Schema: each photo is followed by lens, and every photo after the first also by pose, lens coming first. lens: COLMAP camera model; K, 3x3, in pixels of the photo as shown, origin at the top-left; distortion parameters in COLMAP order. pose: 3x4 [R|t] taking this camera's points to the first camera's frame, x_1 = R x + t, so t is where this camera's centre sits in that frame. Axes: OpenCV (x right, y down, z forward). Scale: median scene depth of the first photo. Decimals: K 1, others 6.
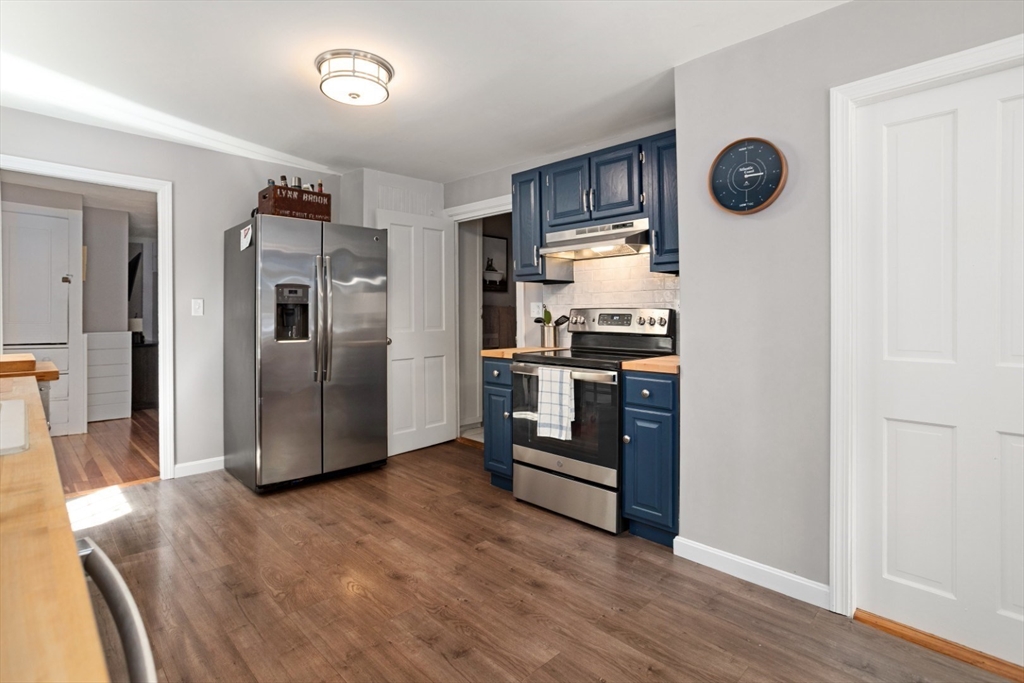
lens RADIAL K [[480.6, 0, 510.8], [0, 480.6, 337.7], [0, 0, 1]] dist [-0.027381, 0.000939]
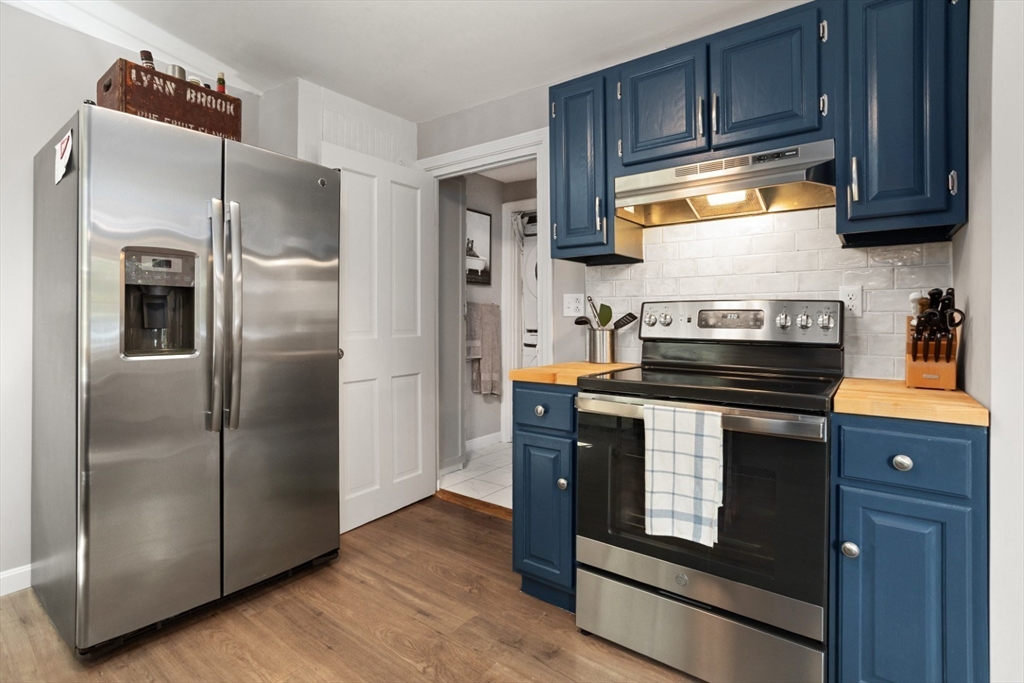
lens RADIAL K [[504.8, 0, 519.3], [0, 504.8, 337.6], [0, 0, 1]] dist [-0.037294, 0.022913]
pose [[0.990612, -0.000487, 0.136700, -0.134911], [0.001980, 0.999940, -0.010789, -0.007169], [-0.136686, 0.010958, 0.990554, 0.386293]]
